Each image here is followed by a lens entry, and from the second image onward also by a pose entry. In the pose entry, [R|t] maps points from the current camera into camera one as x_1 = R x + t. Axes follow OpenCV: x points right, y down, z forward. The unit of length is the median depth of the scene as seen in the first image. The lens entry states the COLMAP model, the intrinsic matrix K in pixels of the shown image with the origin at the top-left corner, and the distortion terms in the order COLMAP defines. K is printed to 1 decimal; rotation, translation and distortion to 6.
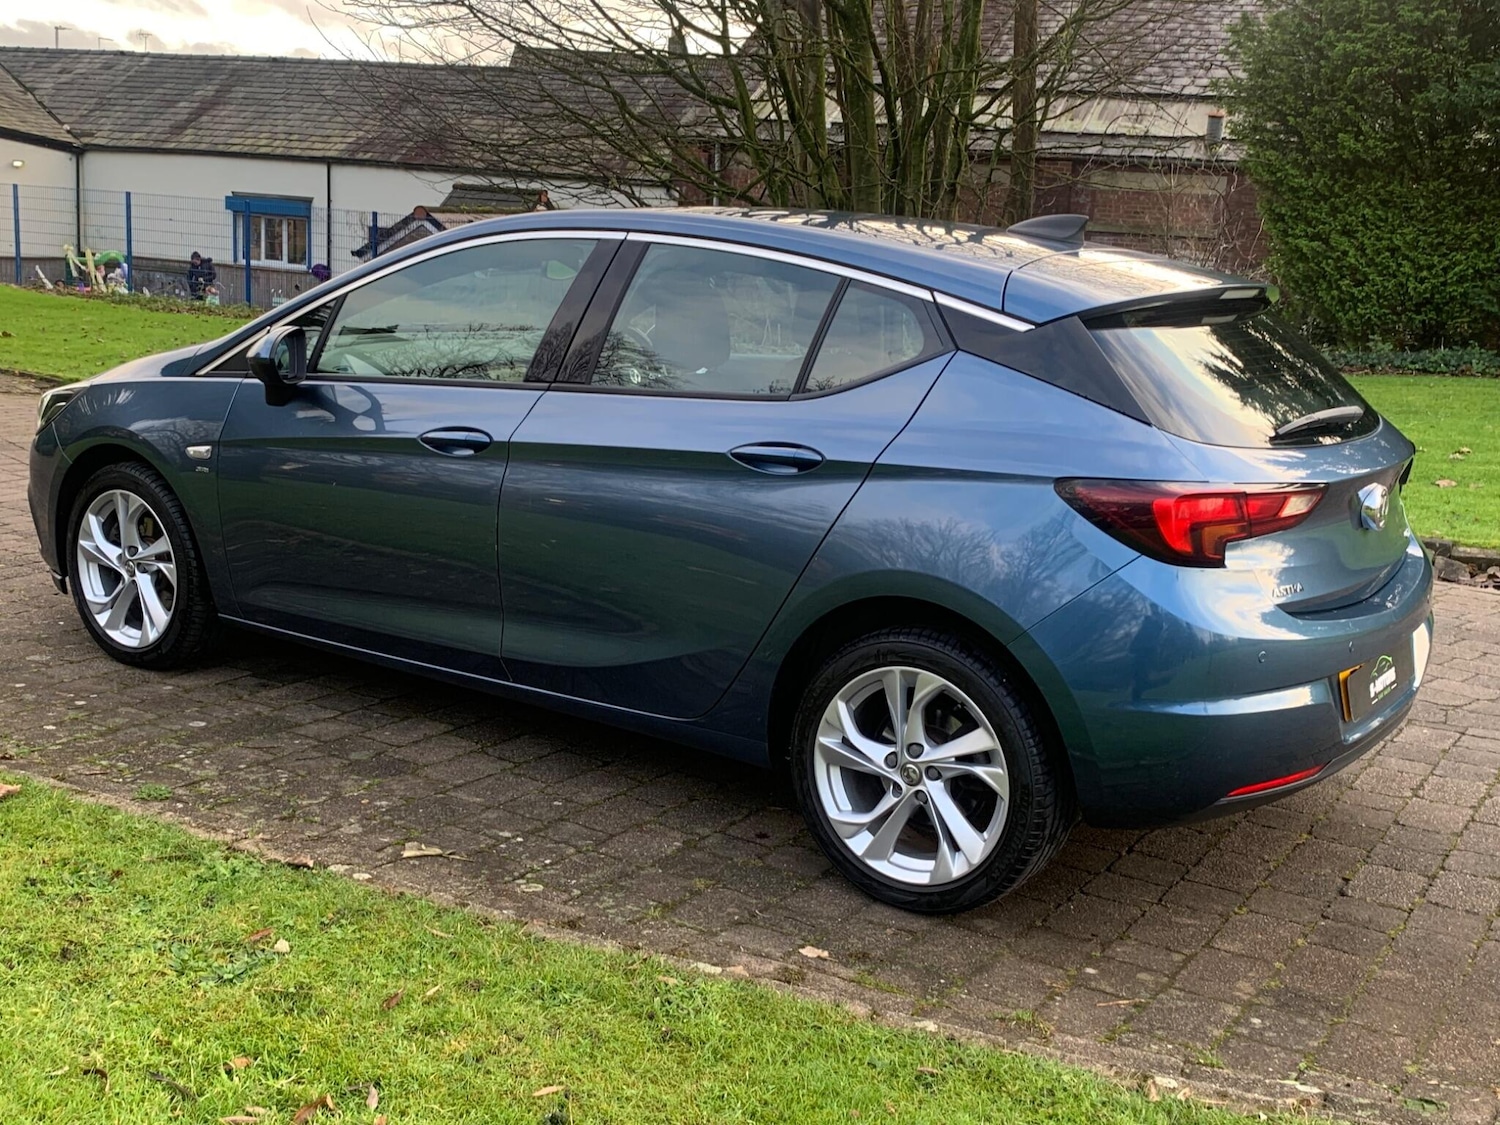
lens RADIAL K [[1707.9, 0, 733.2], [0, 1707.9, 562.5], [0, 0, 1]] dist [0.119614, -0.302876]
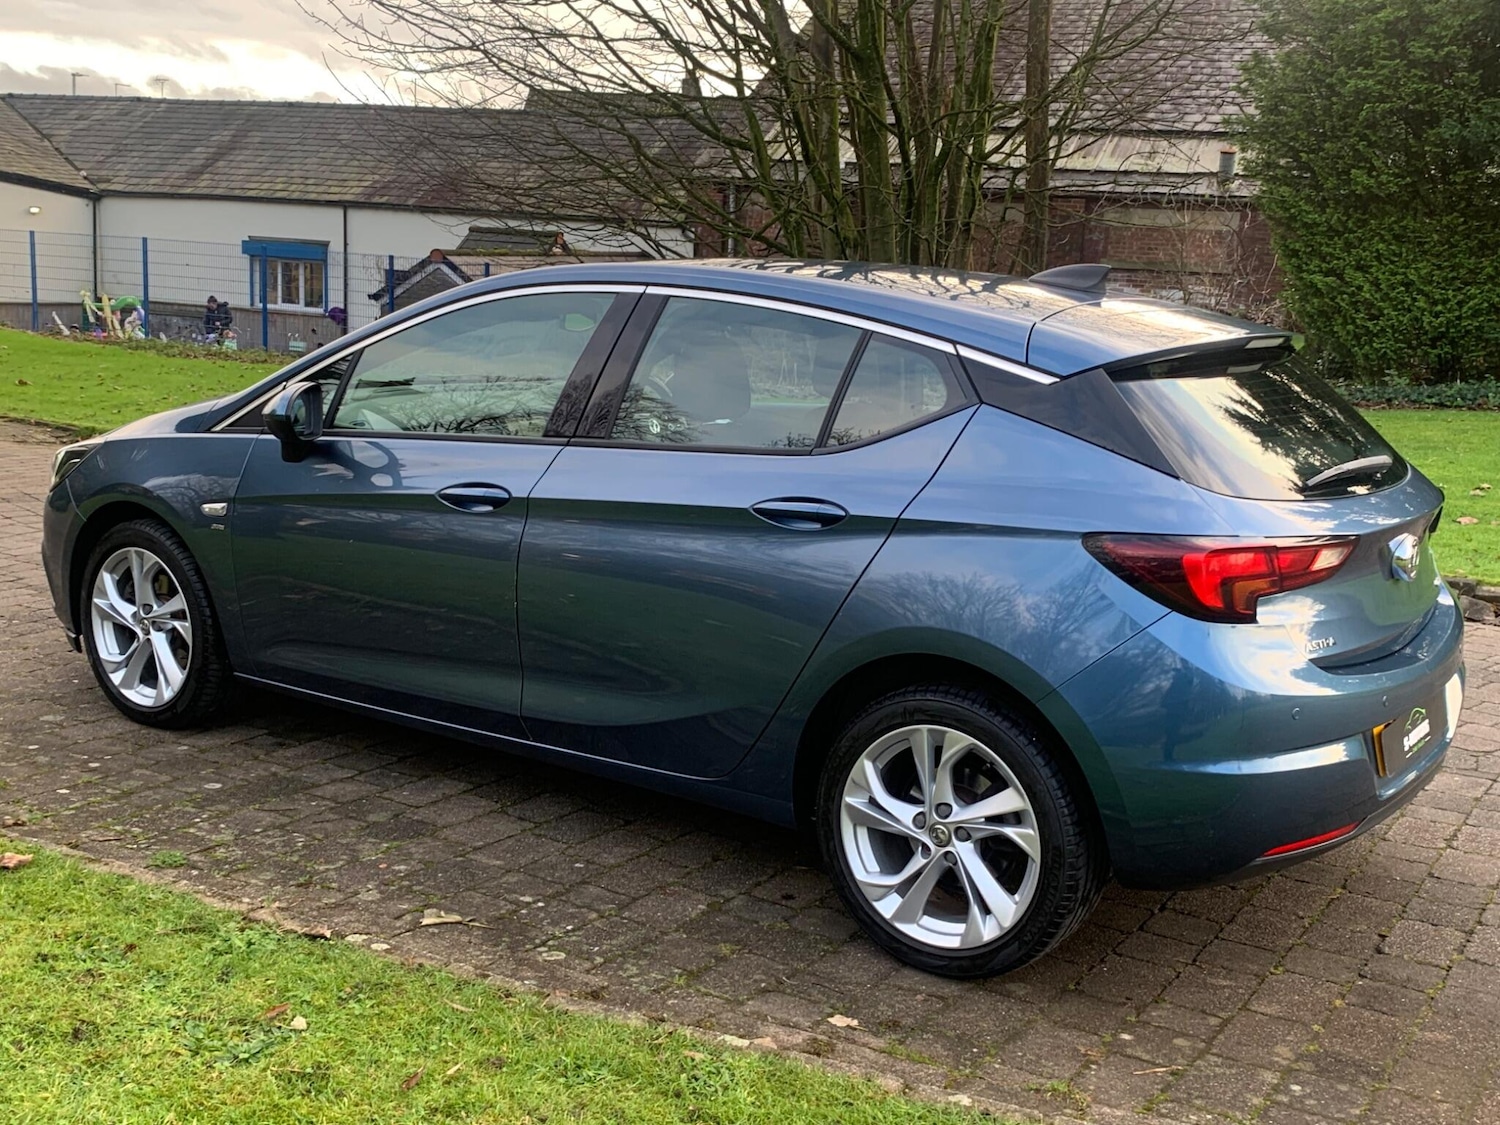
lens RADIAL K [[1707.9, 0, 753.4], [0, 1707.9, 561.7], [0, 0, 1]] dist [0.116481, -0.301974]
pose [[0.999955, -0.009317, 0.001509, -0.002061], [0.009347, 0.999725, -0.021504, -0.009200], [-0.001309, 0.021517, 0.999768, 0.010823]]
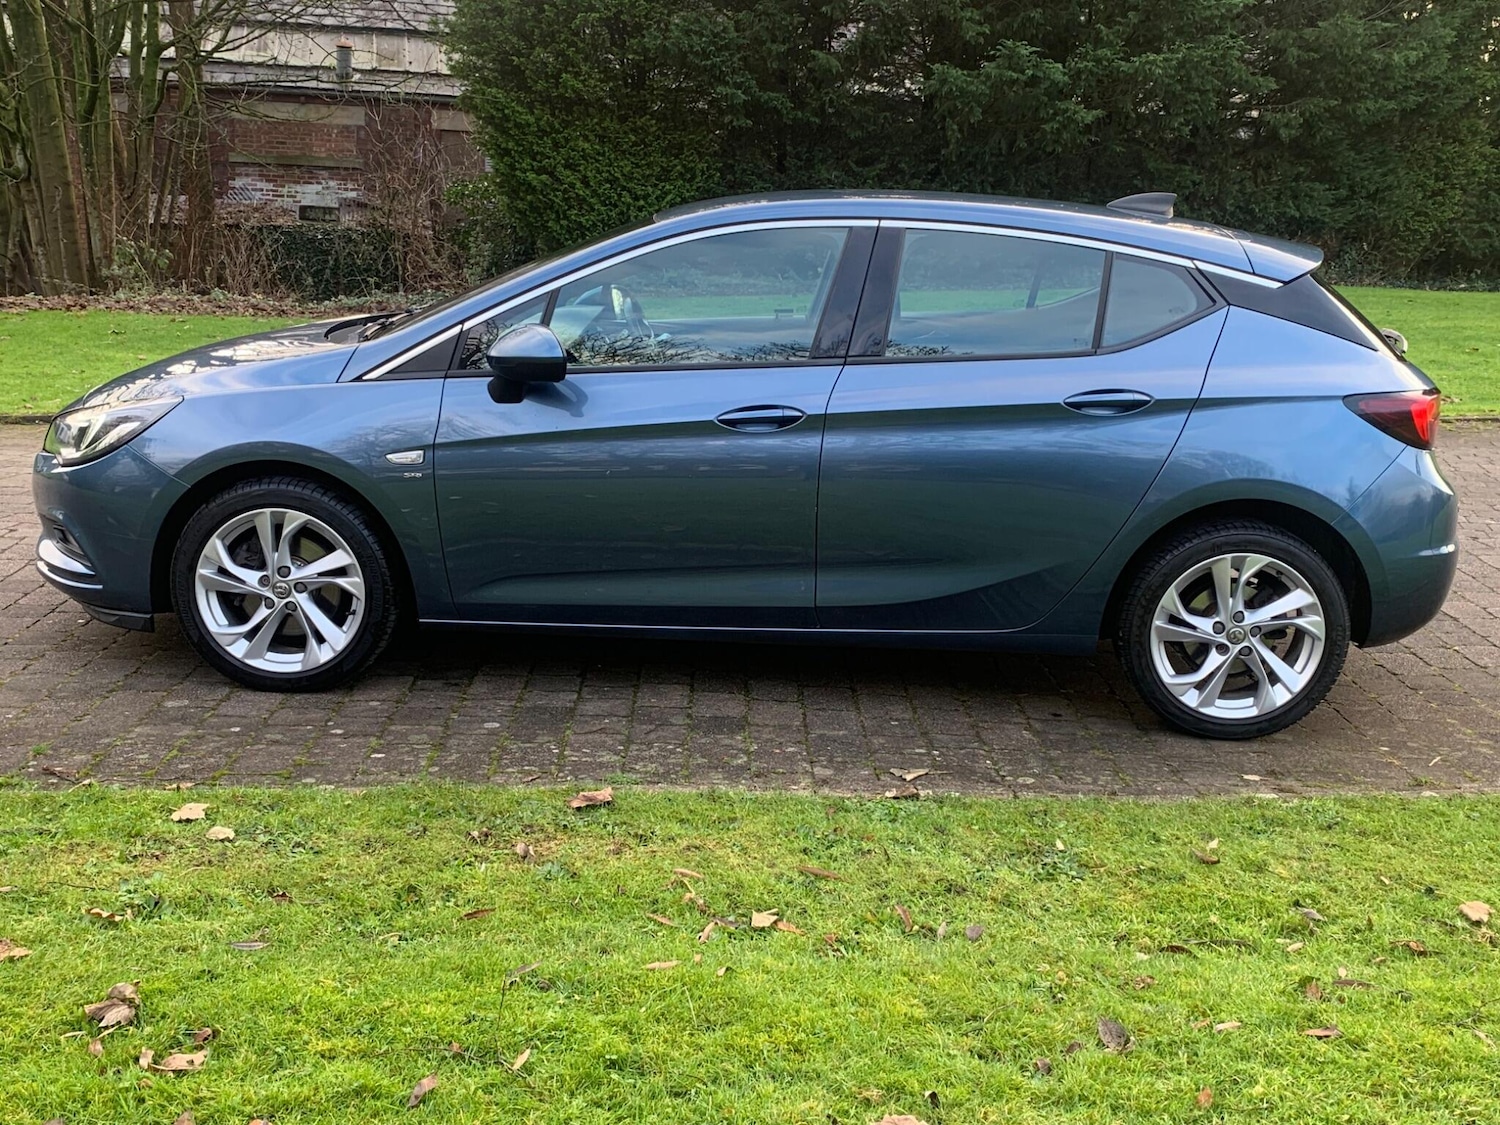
lens RADIAL K [[1718.1, 0, 753.8], [0, 1718.1, 565.1], [0, 0, 1]] dist [0.155797, -0.432803]
pose [[0.839362, -0.142984, 0.524431, -0.632241], [0.120217, 0.989723, 0.077435, -0.053348], [-0.530113, -0.001950, 0.847925, 0.058188]]
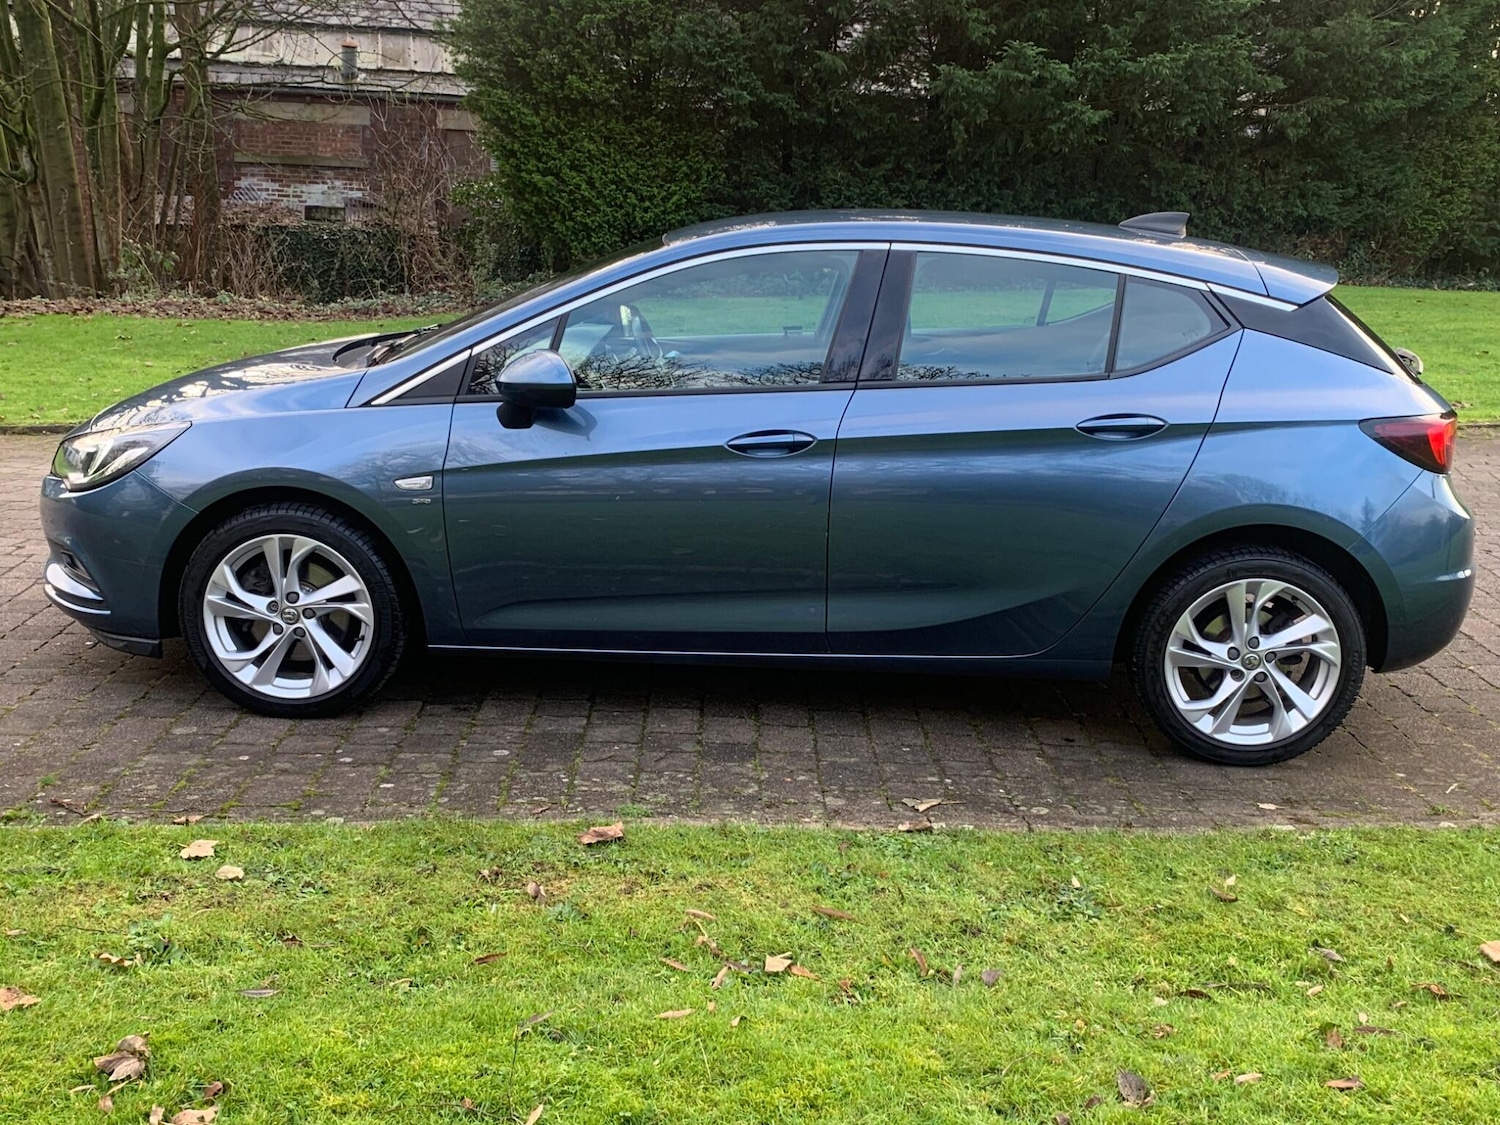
lens RADIAL K [[1719.3, 0, 748.1], [0, 1719.3, 560.7], [0, 0, 1]] dist [0.148544, -0.404493]
pose [[0.842426, -0.143961, 0.519224, -0.629407], [0.121634, 0.989582, 0.077025, -0.069623], [-0.524904, -0.001732, 0.851160, 0.064705]]
